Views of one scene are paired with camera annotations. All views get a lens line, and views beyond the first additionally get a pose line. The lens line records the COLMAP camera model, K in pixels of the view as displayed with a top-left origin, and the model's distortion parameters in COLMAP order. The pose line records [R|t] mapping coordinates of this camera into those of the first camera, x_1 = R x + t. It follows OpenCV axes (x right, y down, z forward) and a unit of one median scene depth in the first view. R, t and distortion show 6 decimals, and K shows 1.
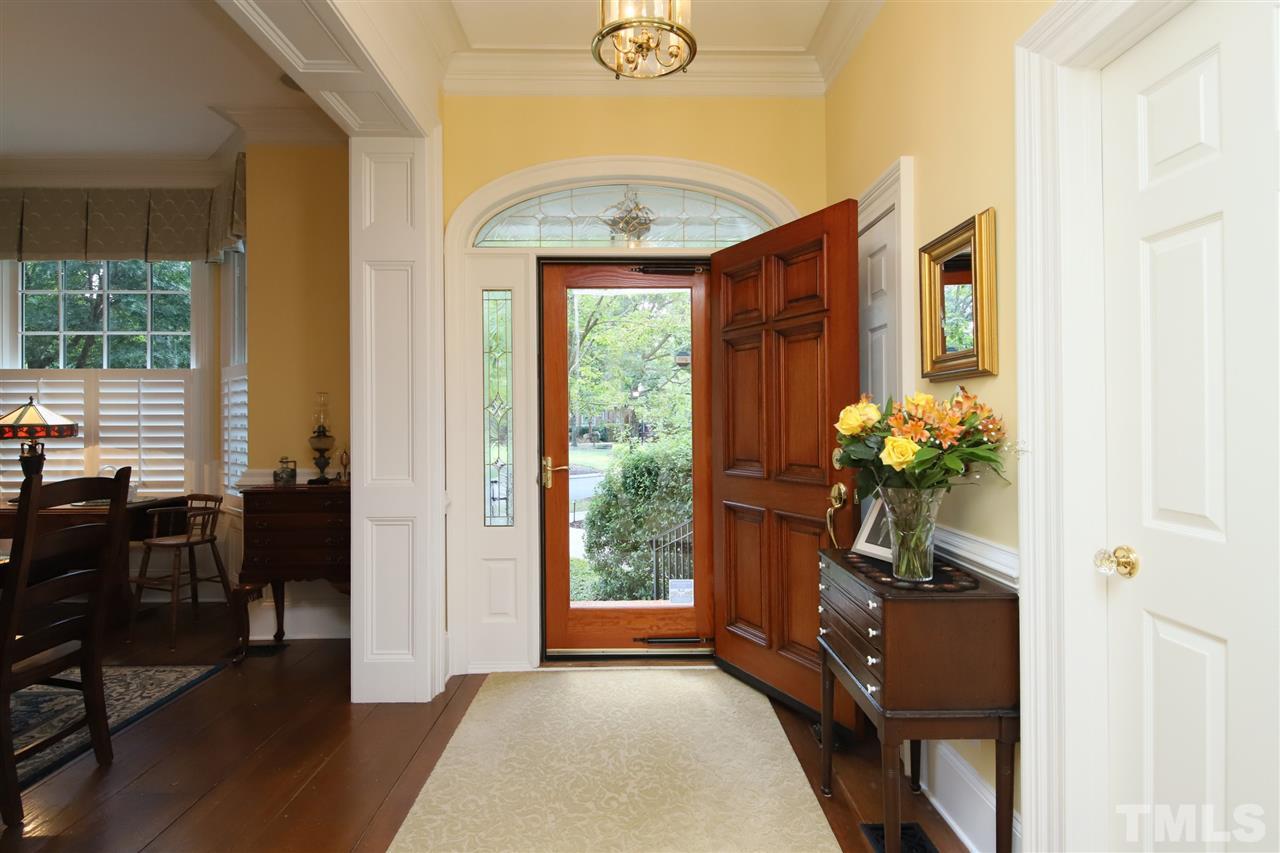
lens RADIAL K [[647.0, 0, 644.1], [0, 647.0, 418.4], [0, 0, 1]] dist [-0.009993, -0.001504]
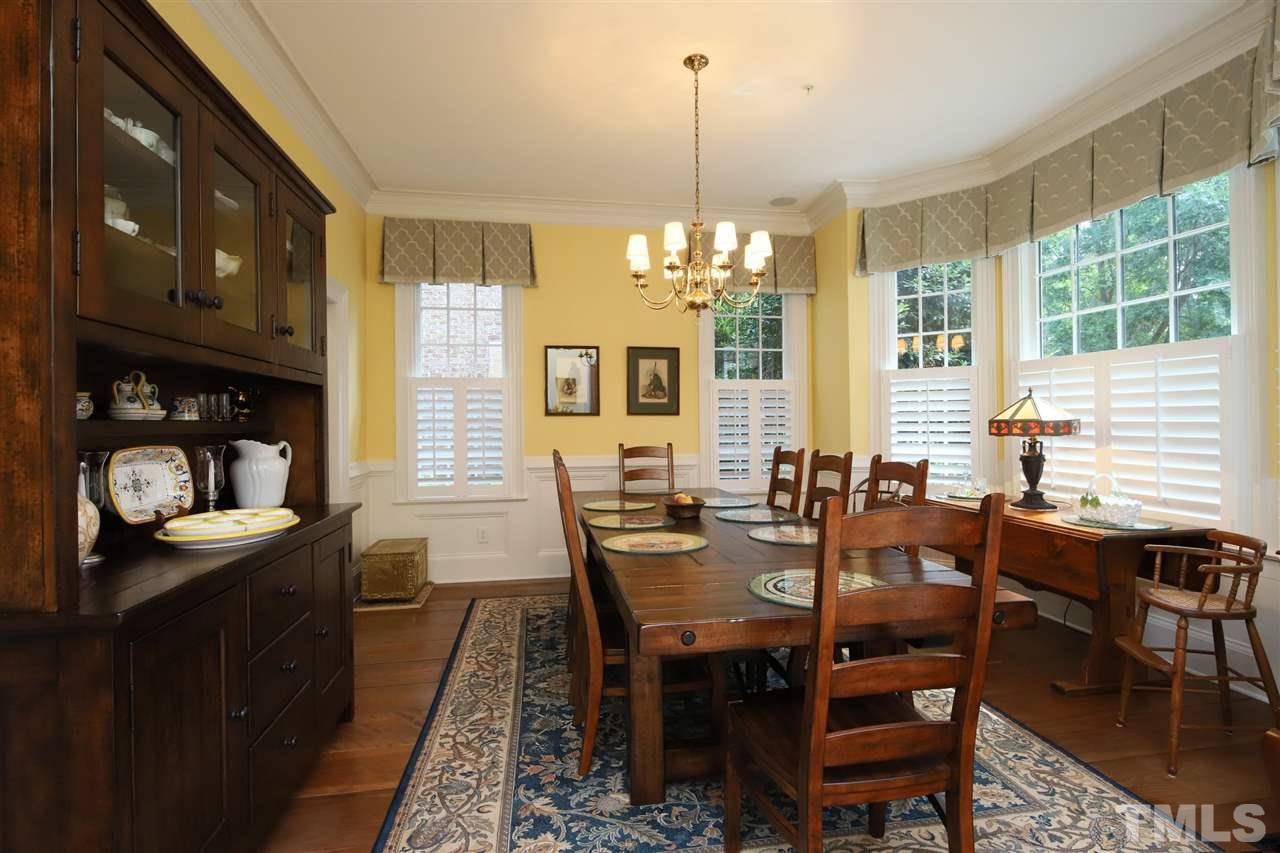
lens RADIAL K [[647.0, 0, 647.1], [0, 647.0, 417.5], [0, 0, 1]] dist [-0.009993, -0.001504]
pose [[0.155011, -0.000403, -0.987913, -0.150110], [0.008589, 0.999963, 0.000940, 0.000902], [0.987875, -0.008631, 0.155009, 0.313458]]
